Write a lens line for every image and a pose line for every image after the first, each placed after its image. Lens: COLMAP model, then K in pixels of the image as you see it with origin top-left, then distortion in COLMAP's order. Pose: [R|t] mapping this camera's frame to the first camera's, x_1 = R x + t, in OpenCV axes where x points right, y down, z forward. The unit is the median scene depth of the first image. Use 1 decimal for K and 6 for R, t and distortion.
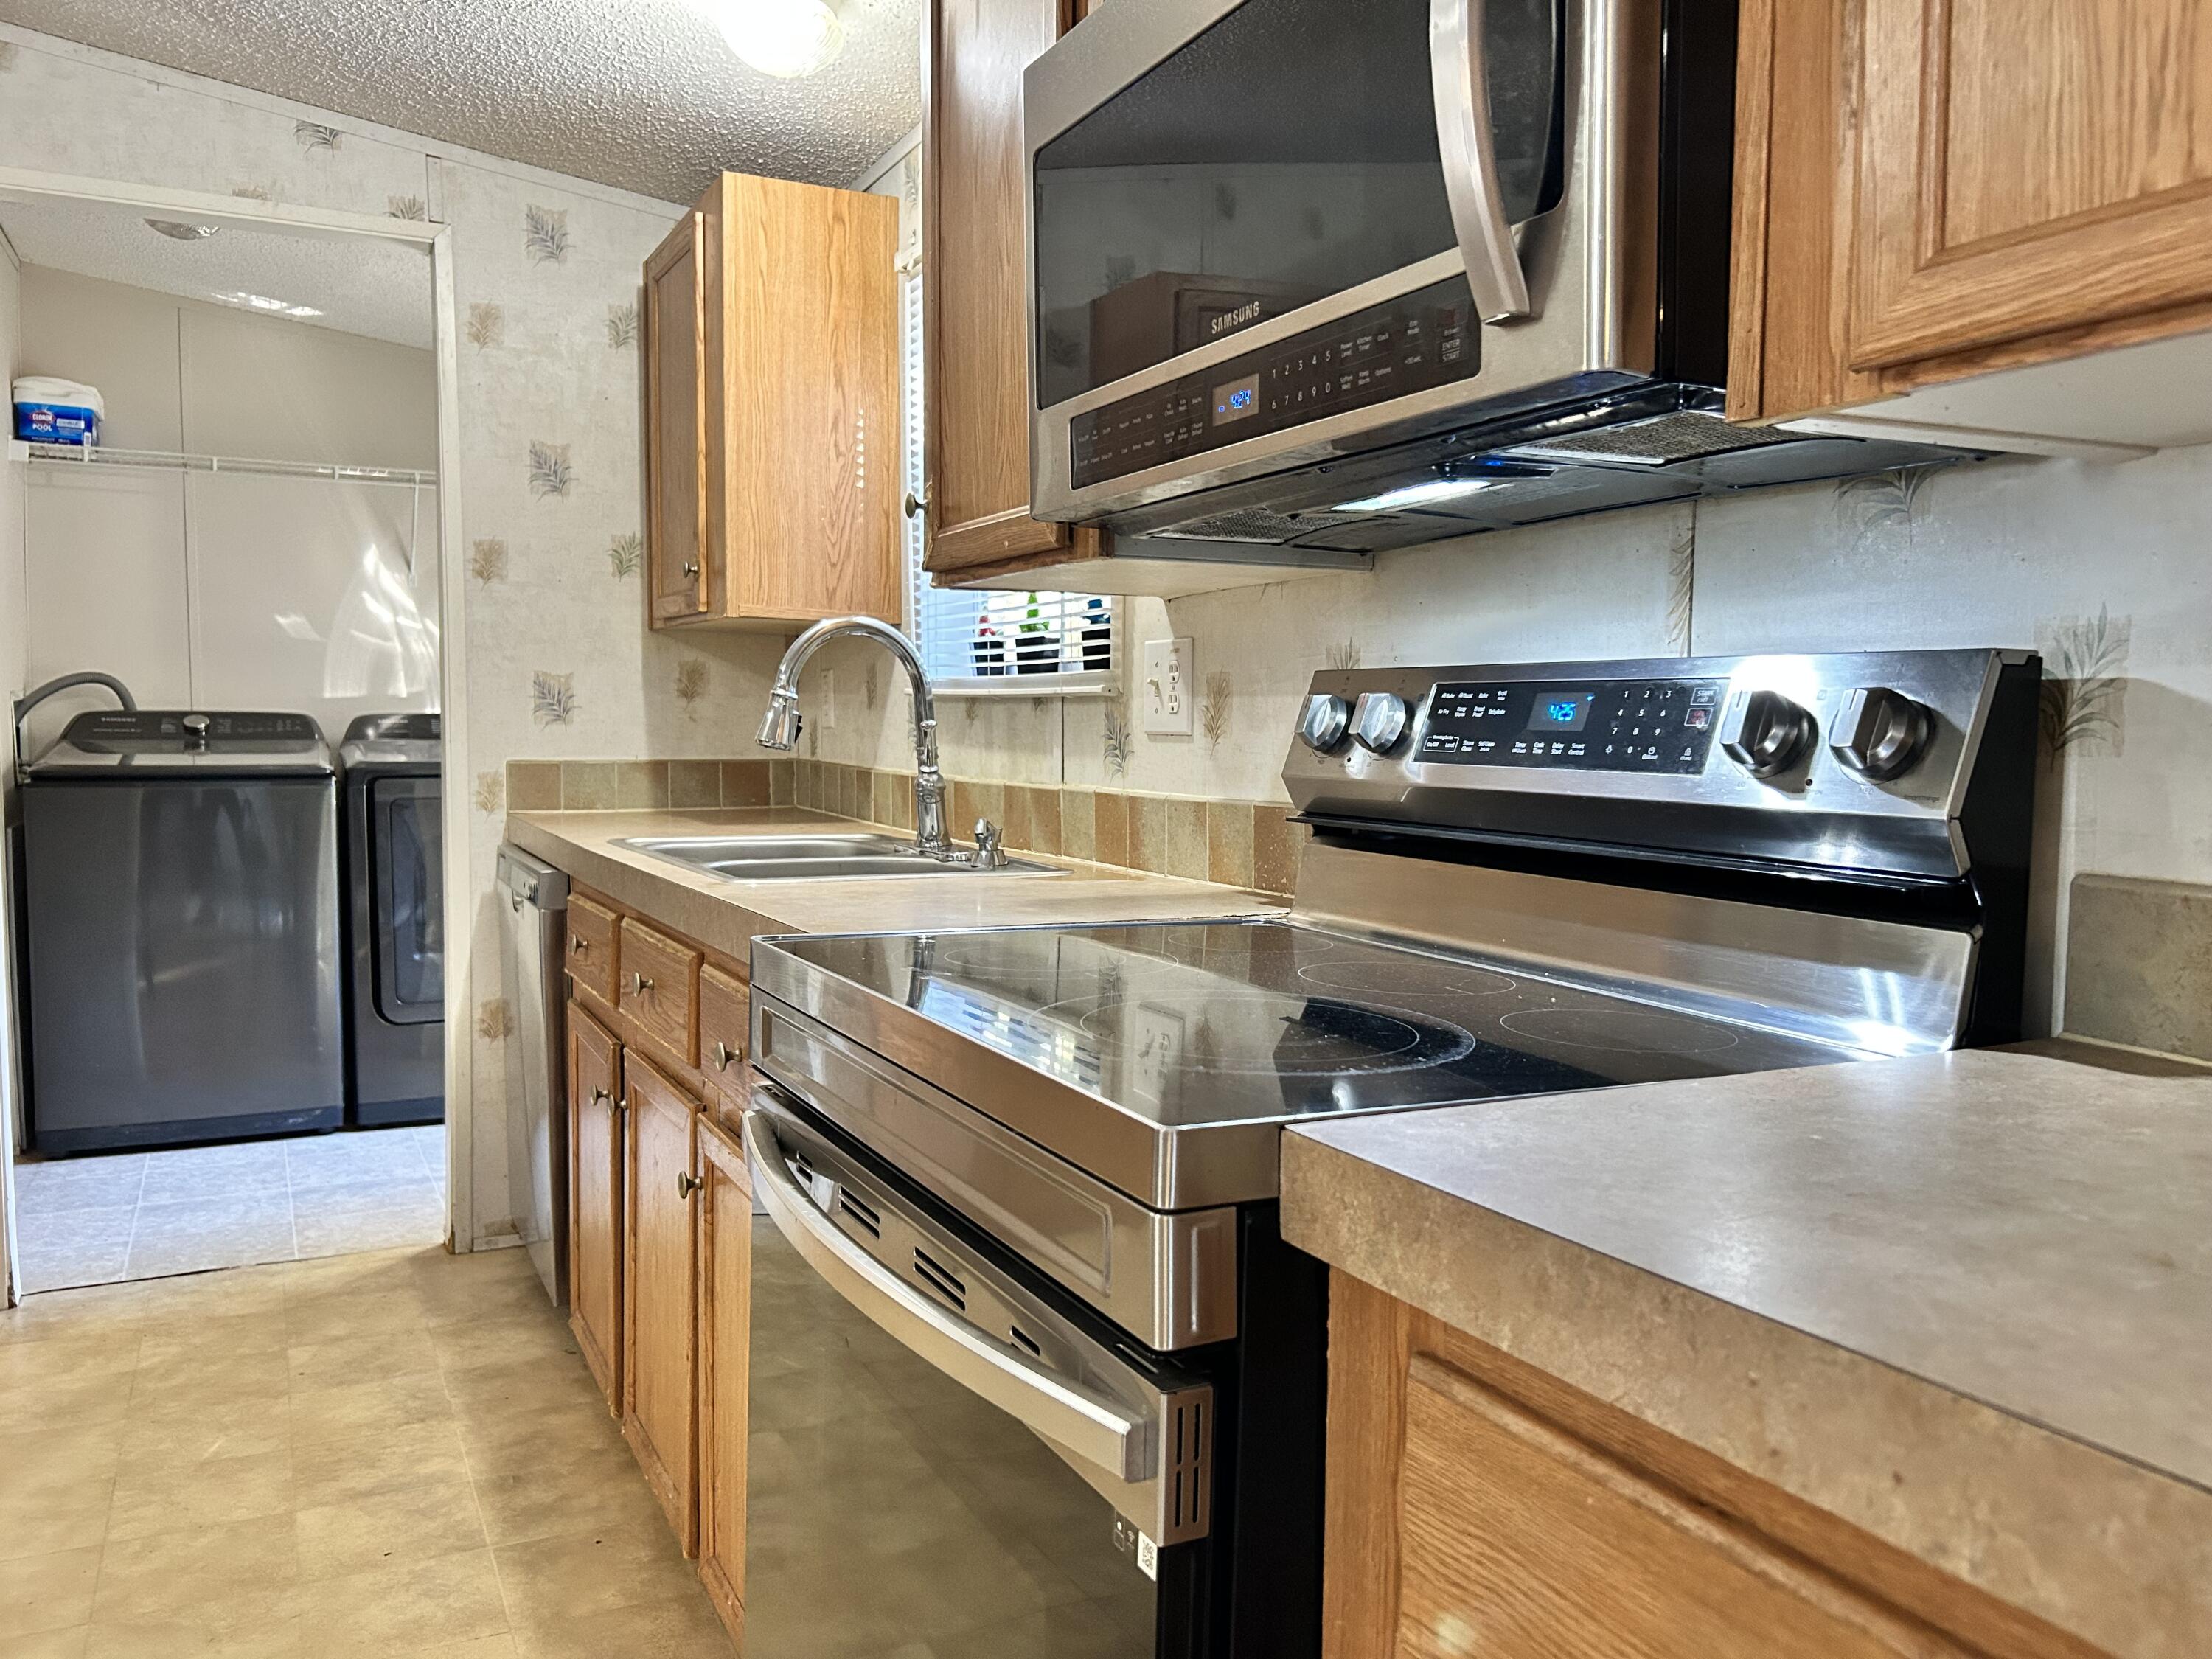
lens RADIAL K [[1673.9, 0, 1108.4], [0, 1673.9, 837.2], [0, 0, 1]] dist [0.035172, -0.038310]
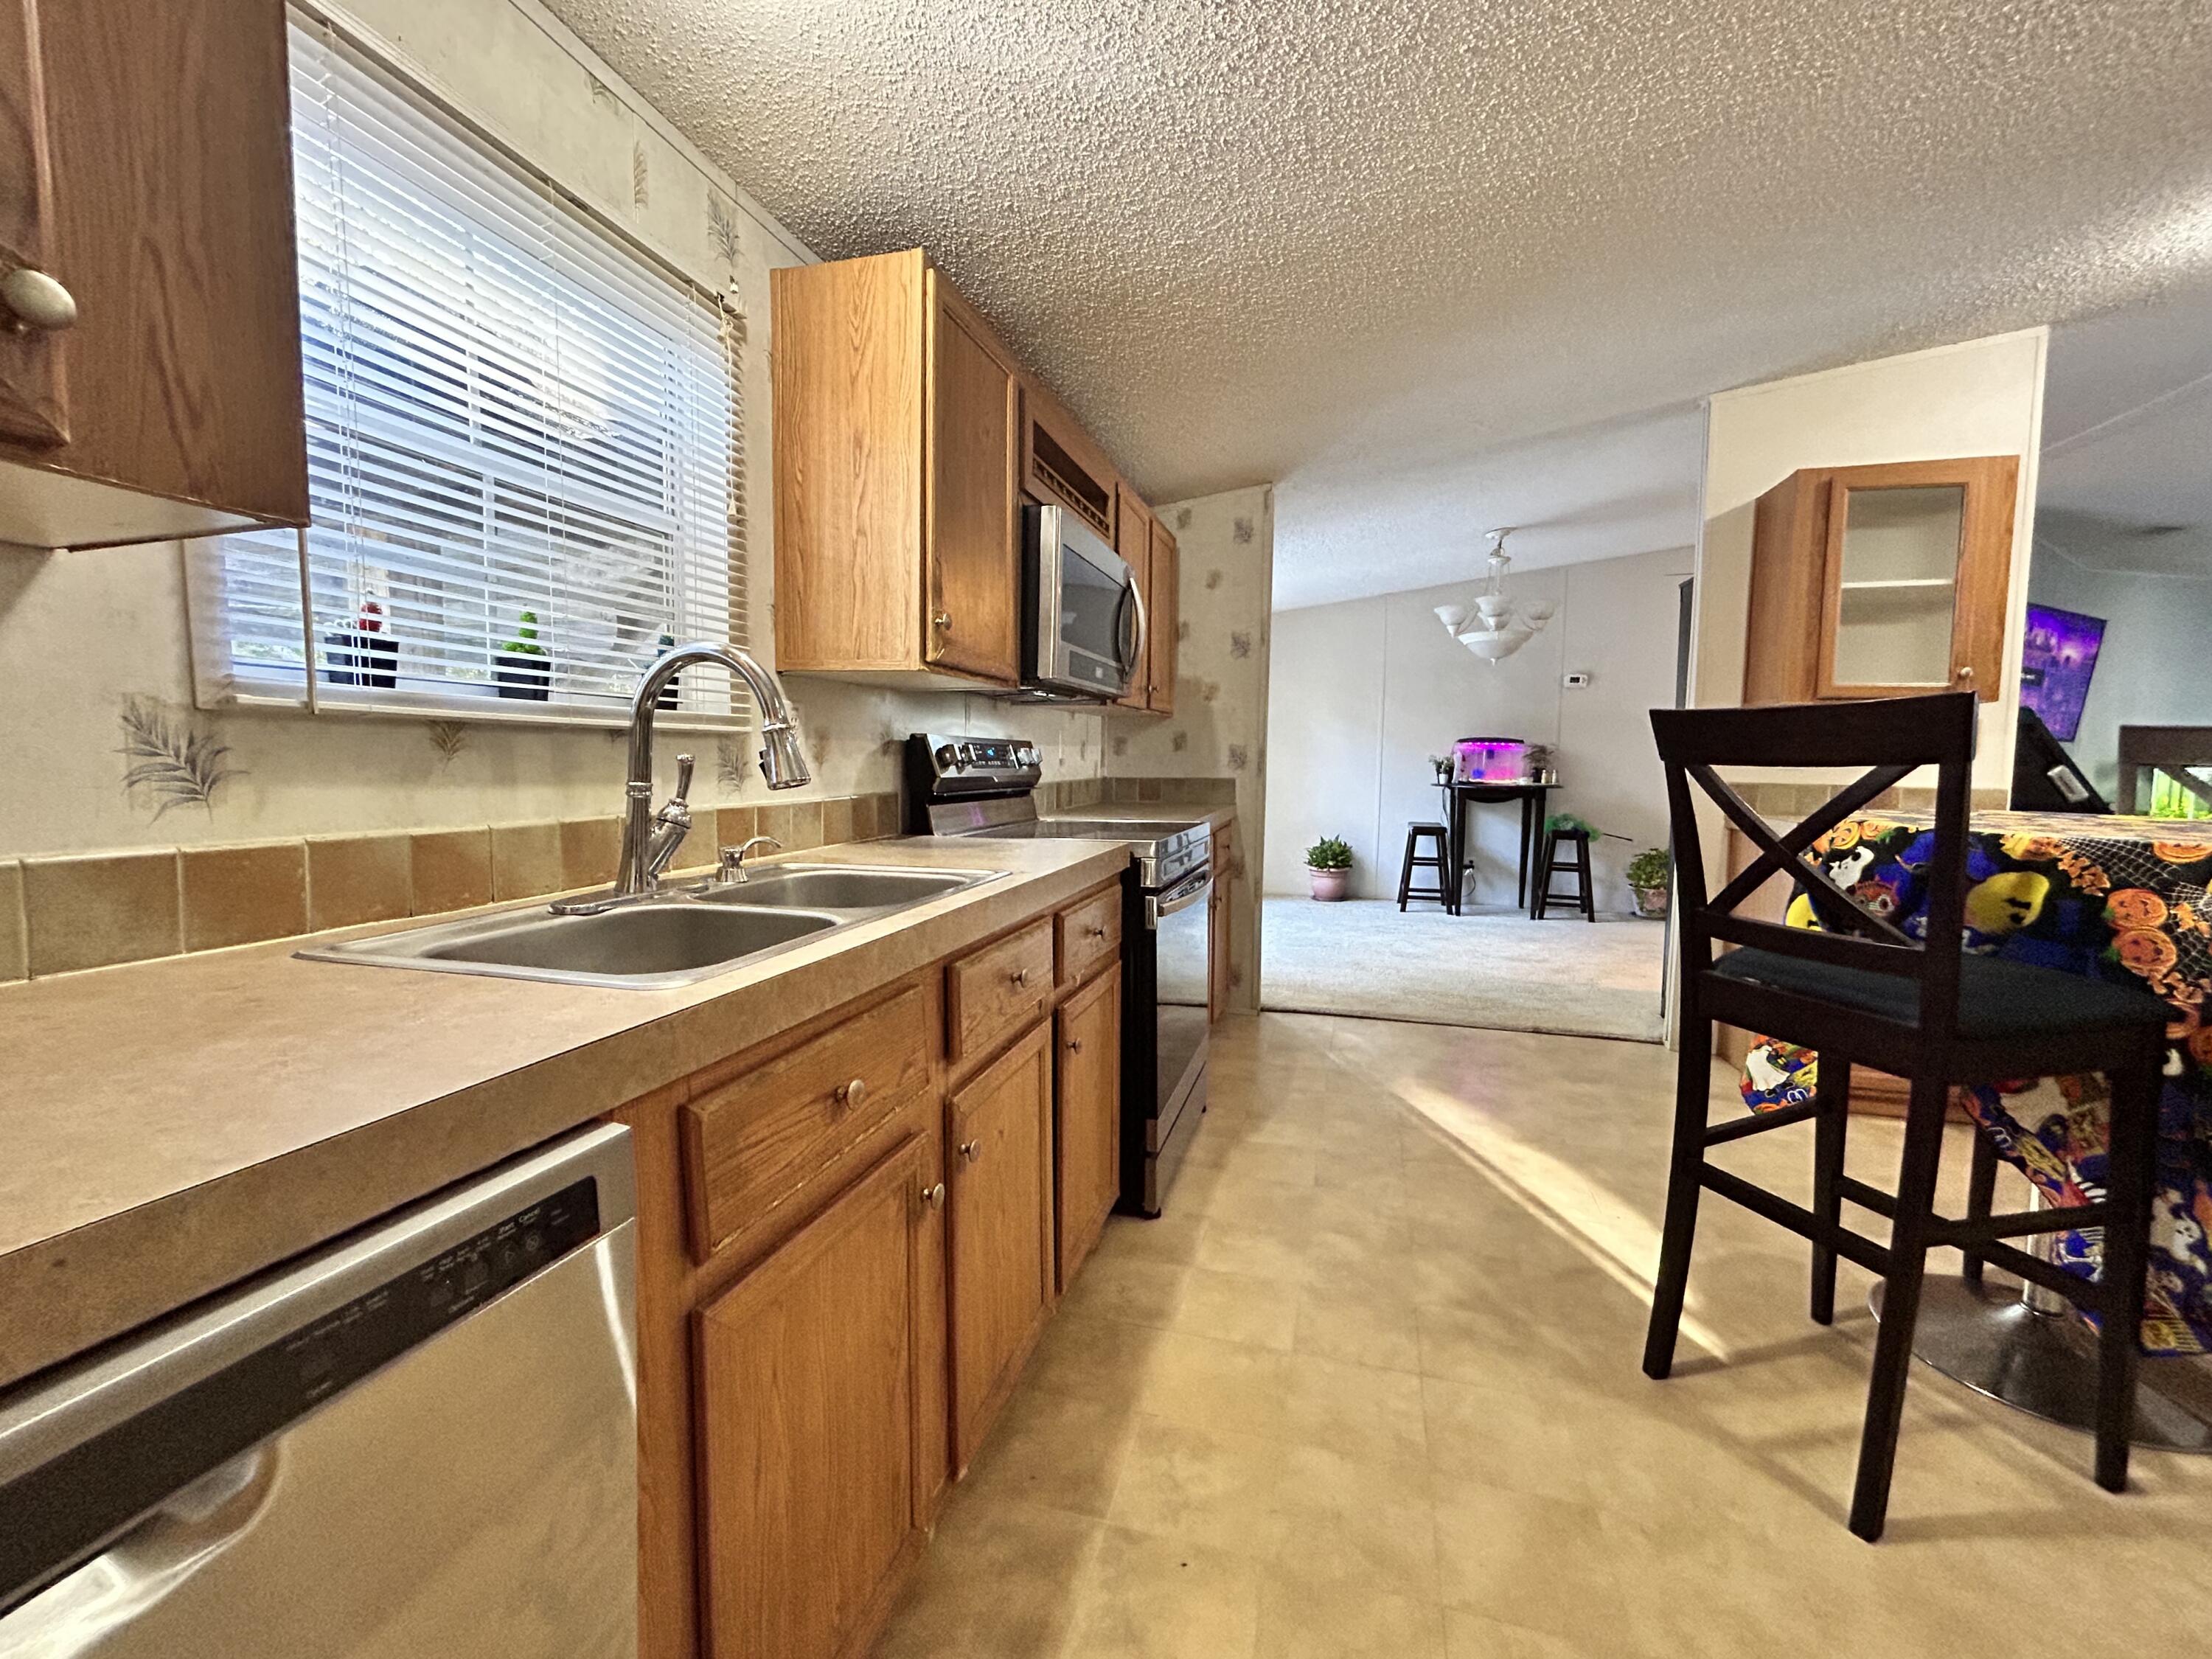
lens RADIAL K [[899.8, 0, 1106.0], [0, 899.8, 829.5], [0, 0, 1]] dist [-0.000070, 0.000810]
pose [[-0.735206, -0.072252, 0.673982, -0.572836], [0.029410, 0.989966, 0.138209, -0.081297], [-0.677205, 0.121434, -0.725704, 1.077847]]
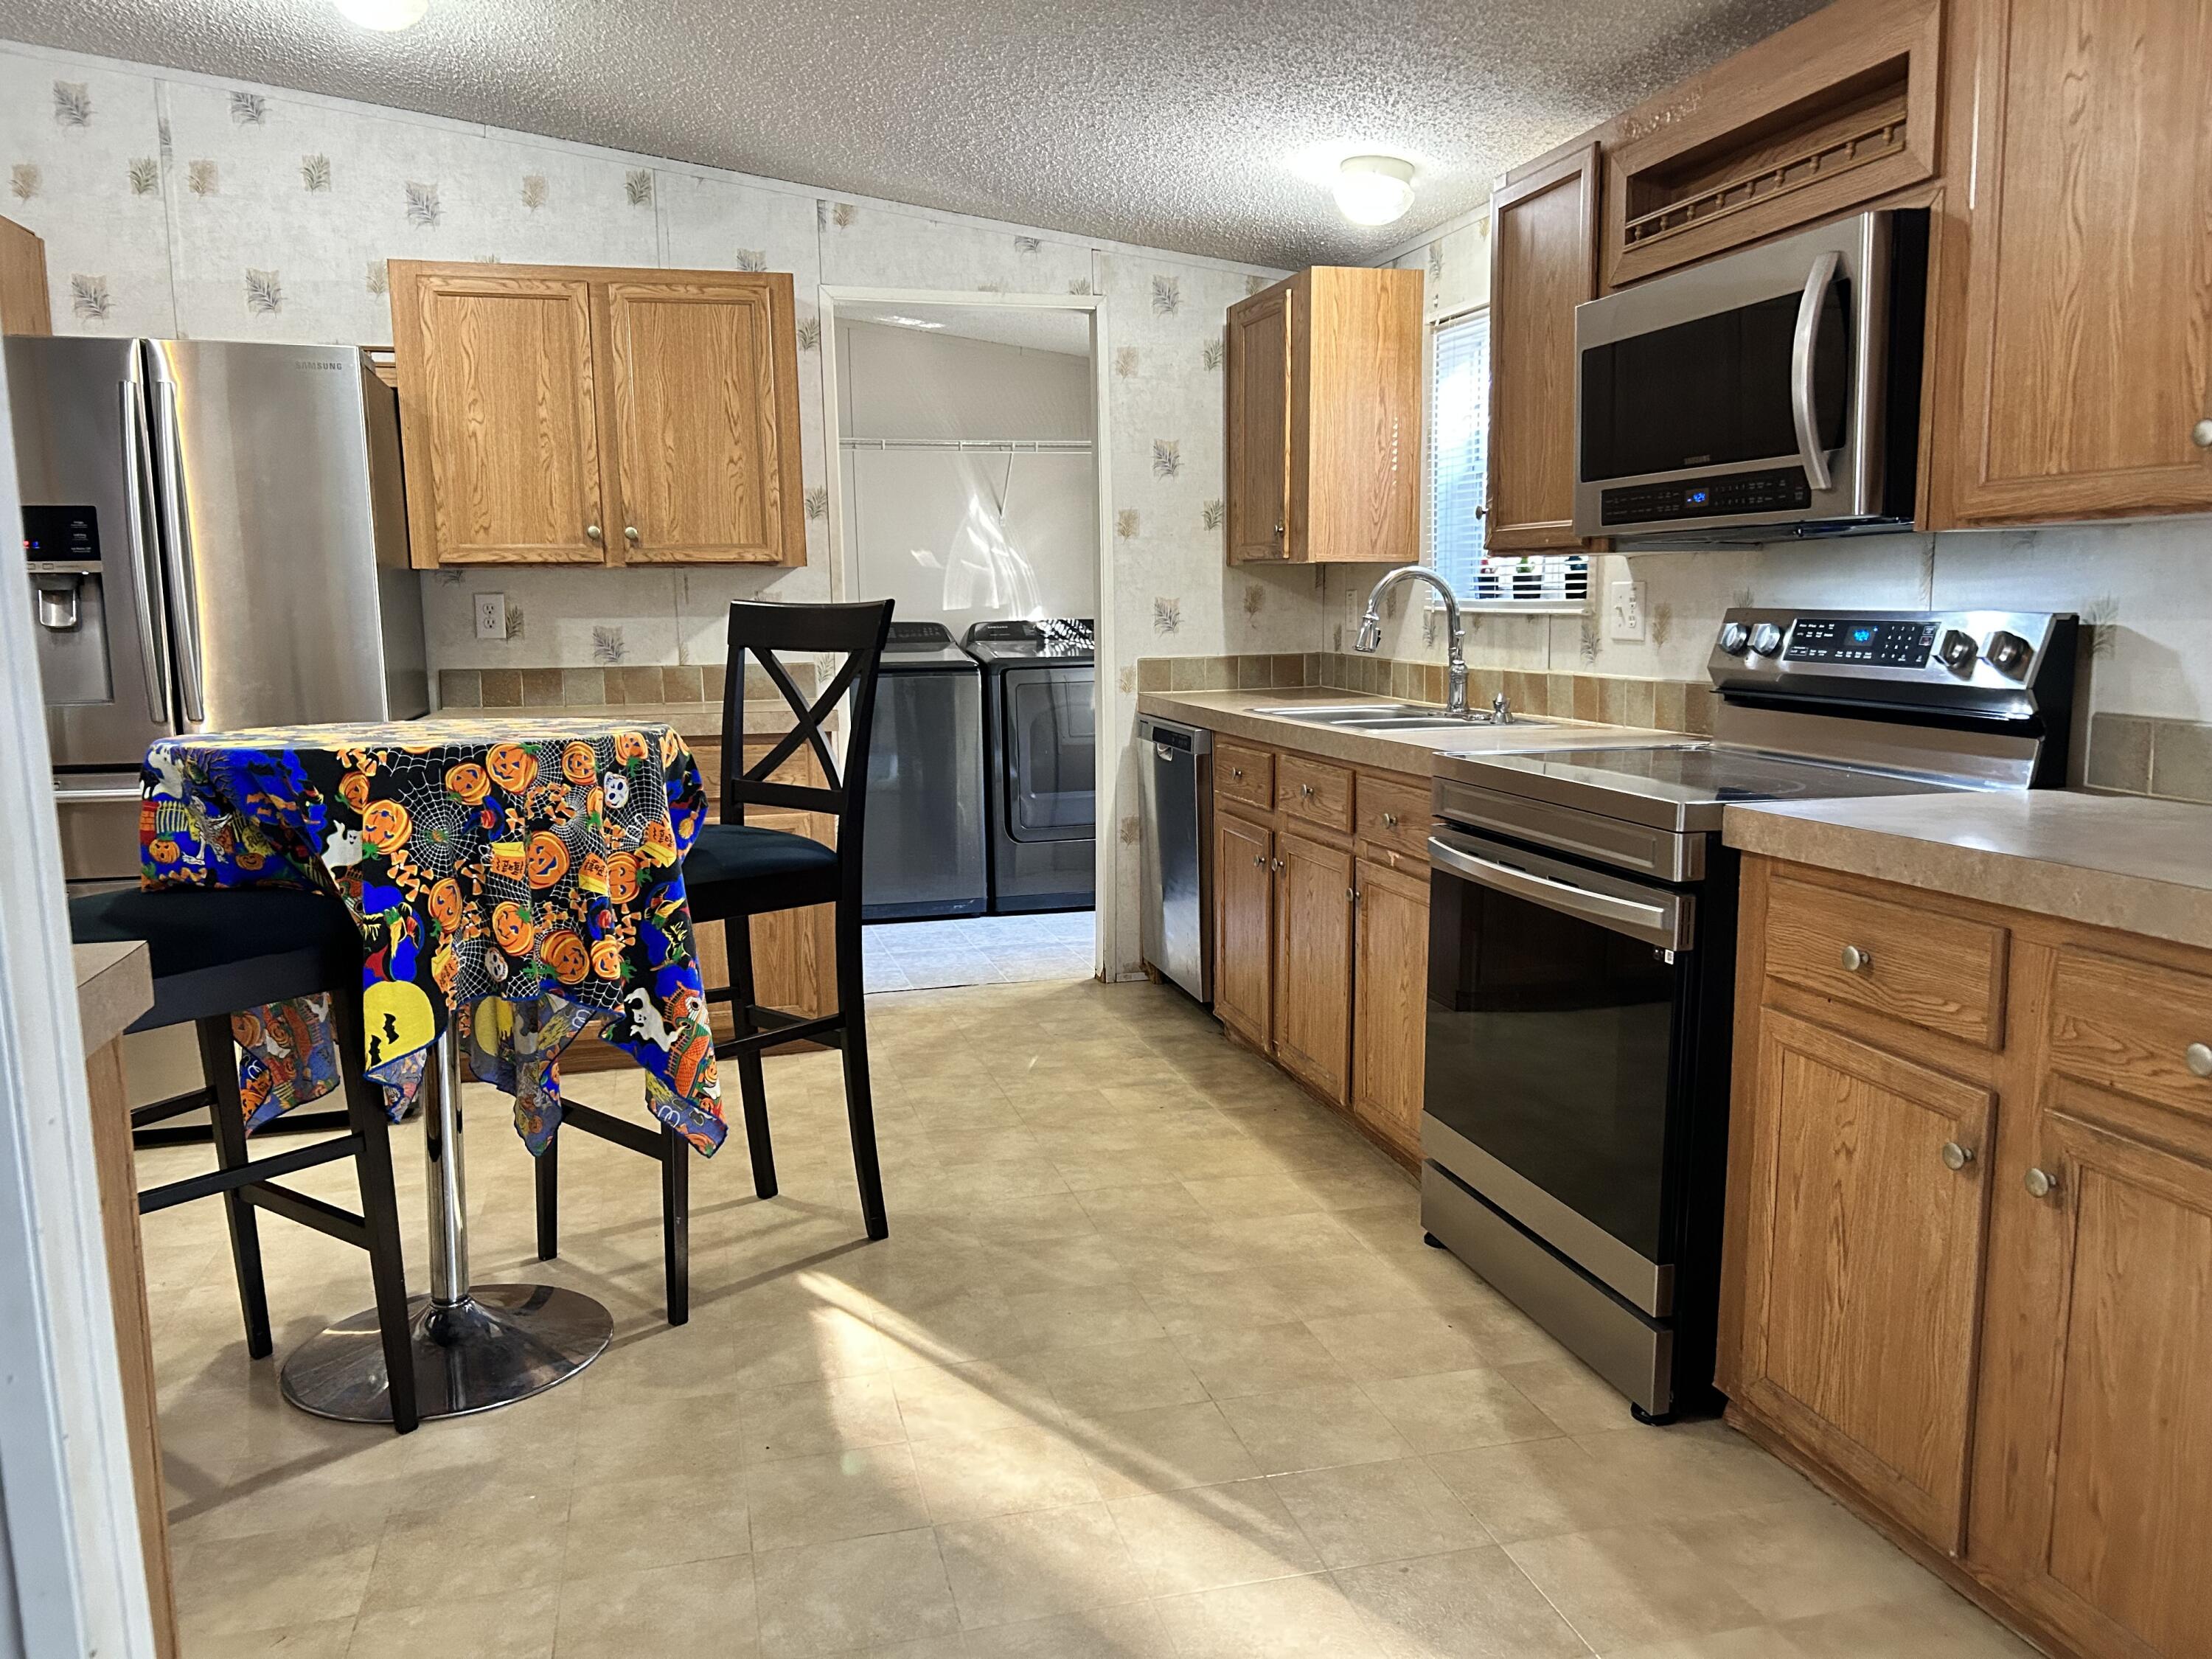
lens RADIAL K [[1653.6, 0, 1104.8], [0, 1653.6, 855.6], [0, 0, 1]] dist [0.037996, -0.044233]
pose [[0.977940, 0.010200, -0.208637, -0.094769], [0.007915, 0.996280, 0.085806, 0.004210], [0.208736, -0.085564, 0.974222, -0.553071]]
